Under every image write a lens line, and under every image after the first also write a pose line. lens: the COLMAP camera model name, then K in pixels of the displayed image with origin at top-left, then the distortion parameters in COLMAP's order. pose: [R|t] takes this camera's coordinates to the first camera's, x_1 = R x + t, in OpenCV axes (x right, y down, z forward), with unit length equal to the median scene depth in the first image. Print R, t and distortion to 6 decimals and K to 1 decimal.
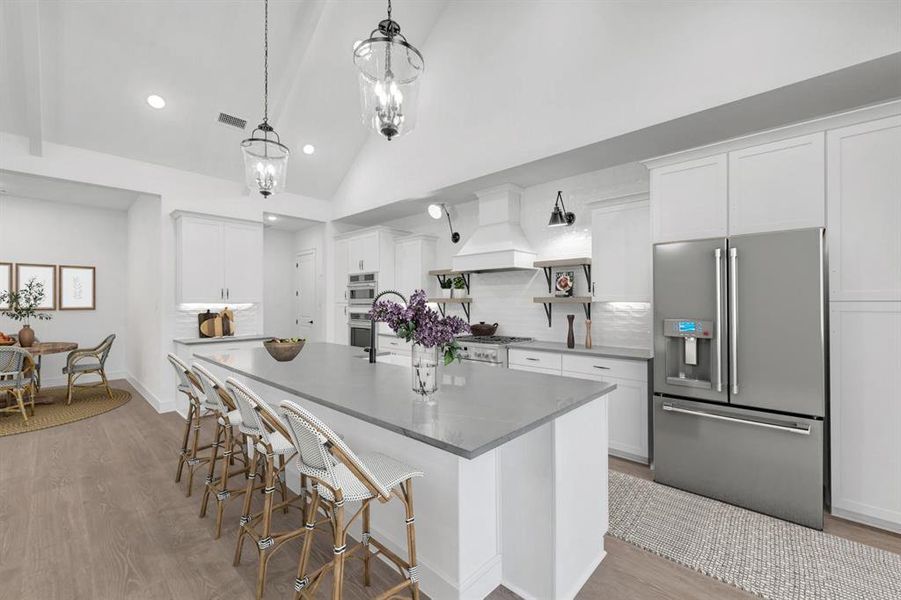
lens RADIAL K [[366.8, 0, 442.9], [0, 366.8, 306.4], [0, 0, 1]] dist [-0.011922, 0.002207]
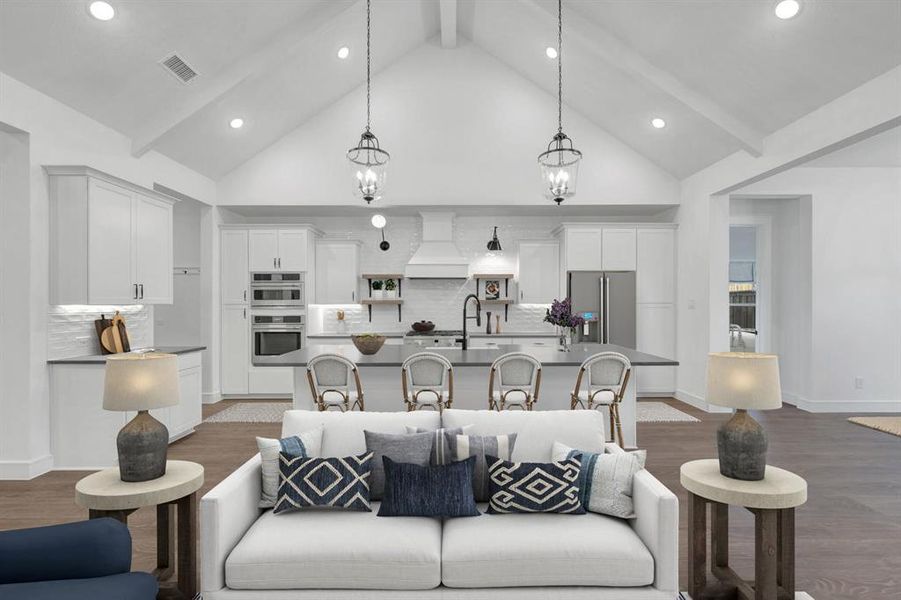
lens RADIAL K [[366.8, 0, 448.2], [0, 366.8, 302.1], [0, 0, 1]] dist [-0.011922, 0.002207]
pose [[0.731308, 0.002743, 0.682042, -0.636671], [0.009639, 0.999850, -0.014357, 0.002344], [-0.681979, 0.017073, 0.731172, 0.053930]]
